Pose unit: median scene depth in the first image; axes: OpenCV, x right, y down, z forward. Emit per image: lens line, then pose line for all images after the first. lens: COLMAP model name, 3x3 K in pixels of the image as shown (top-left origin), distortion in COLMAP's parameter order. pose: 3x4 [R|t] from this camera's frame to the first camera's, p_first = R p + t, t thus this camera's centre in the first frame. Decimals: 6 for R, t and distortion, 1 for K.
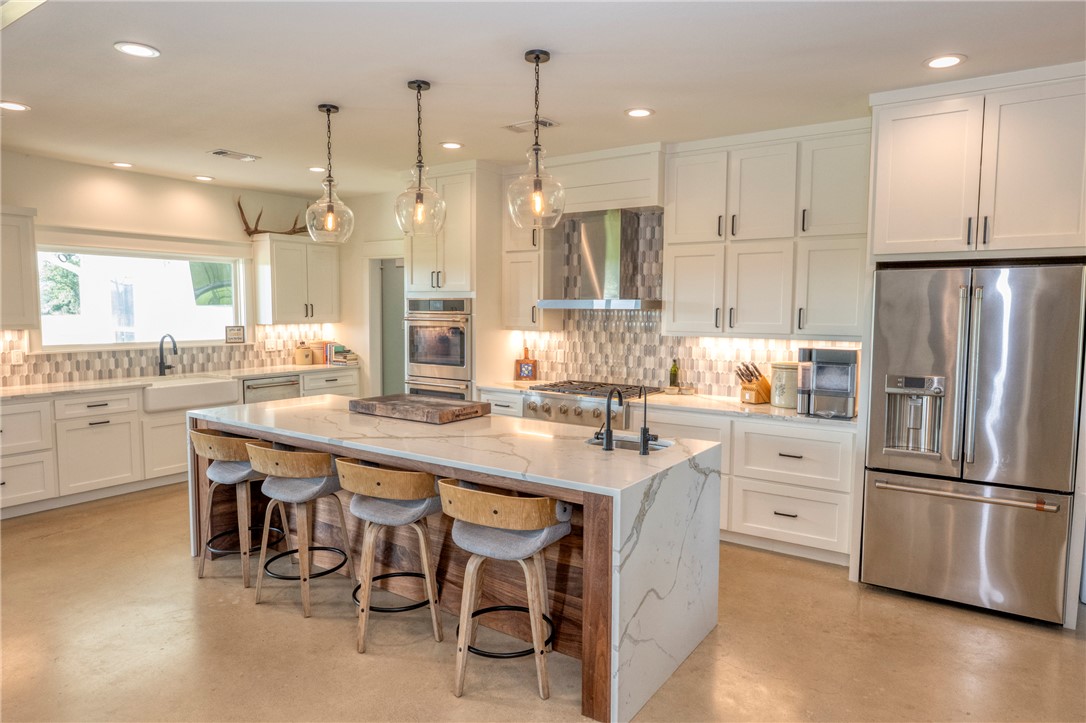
lens RADIAL K [[661.8, 0, 543.0], [0, 661.8, 361.5], [0, 0, 1]] dist [0.003751, -0.001565]
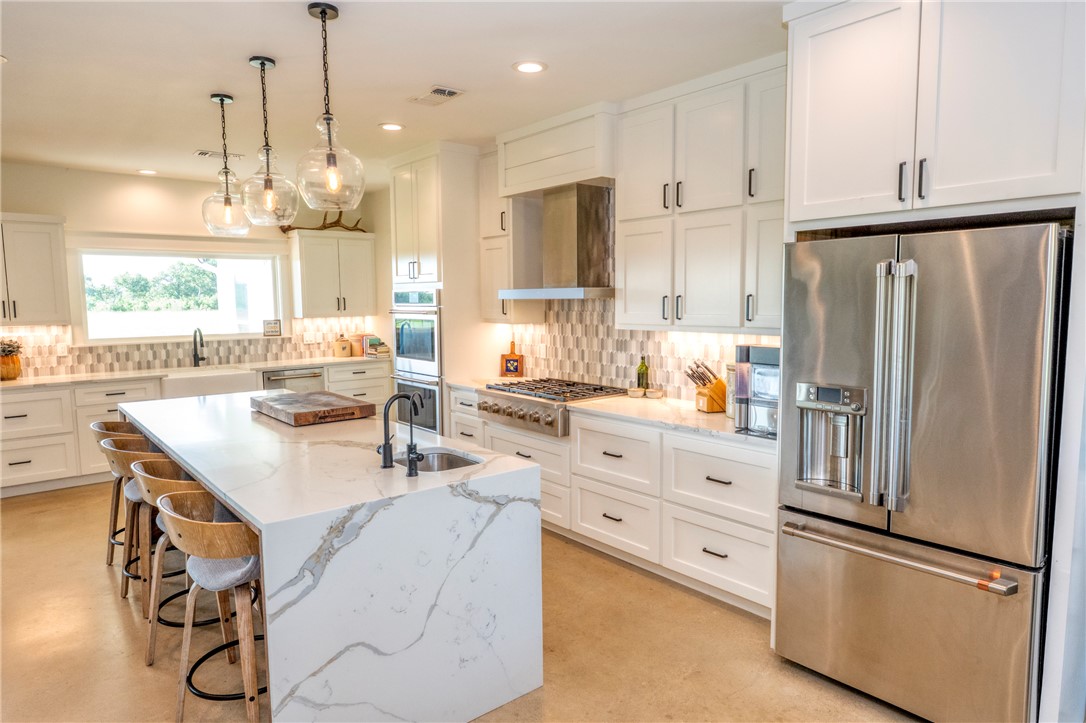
lens RADIAL K [[661.8, 0, 543.0], [0, 661.8, 361.5], [0, 0, 1]] dist [0.003751, -0.001565]
pose [[0.961882, 0.010397, -0.273269, 0.291454], [-0.005989, 0.999838, 0.016961, -0.009769], [0.273401, -0.014678, 0.961788, 0.134357]]
